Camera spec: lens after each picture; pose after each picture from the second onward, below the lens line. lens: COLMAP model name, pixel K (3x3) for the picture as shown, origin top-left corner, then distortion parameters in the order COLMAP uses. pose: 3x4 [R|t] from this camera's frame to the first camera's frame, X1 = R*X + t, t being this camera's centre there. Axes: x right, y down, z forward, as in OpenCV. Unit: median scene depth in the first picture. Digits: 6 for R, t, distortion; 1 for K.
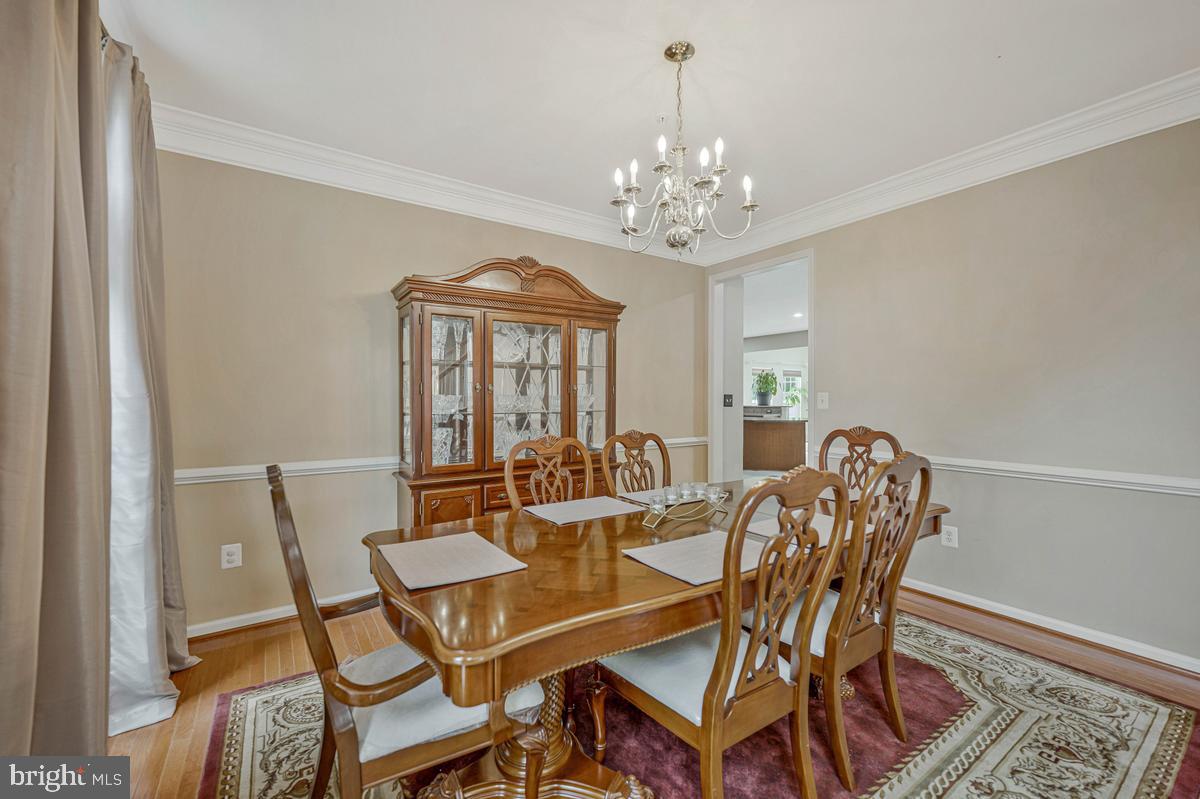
lens RADIAL K [[483.0, 0, 601.9], [0, 483.0, 402.9], [0, 0, 1]] dist [-0.000207, -0.000043]
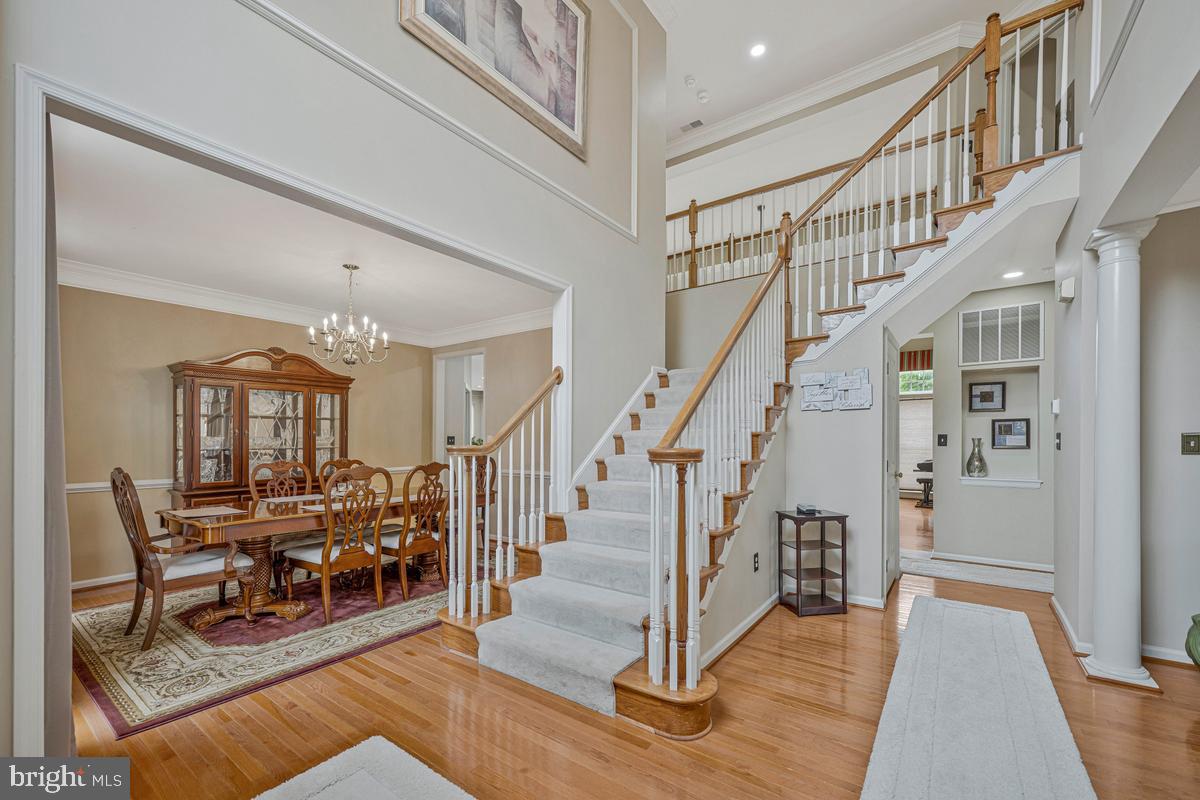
lens RADIAL K [[488.5, 0, 598.1], [0, 488.5, 439.2], [0, 0, 1]] dist [-0.001311, -0.000107]
pose [[0.942923, 0.001716, 0.333006, 0.300869], [0.001013, 0.999967, -0.008022, 0.003649], [-0.333009, 0.007901, 0.942890, -0.821816]]
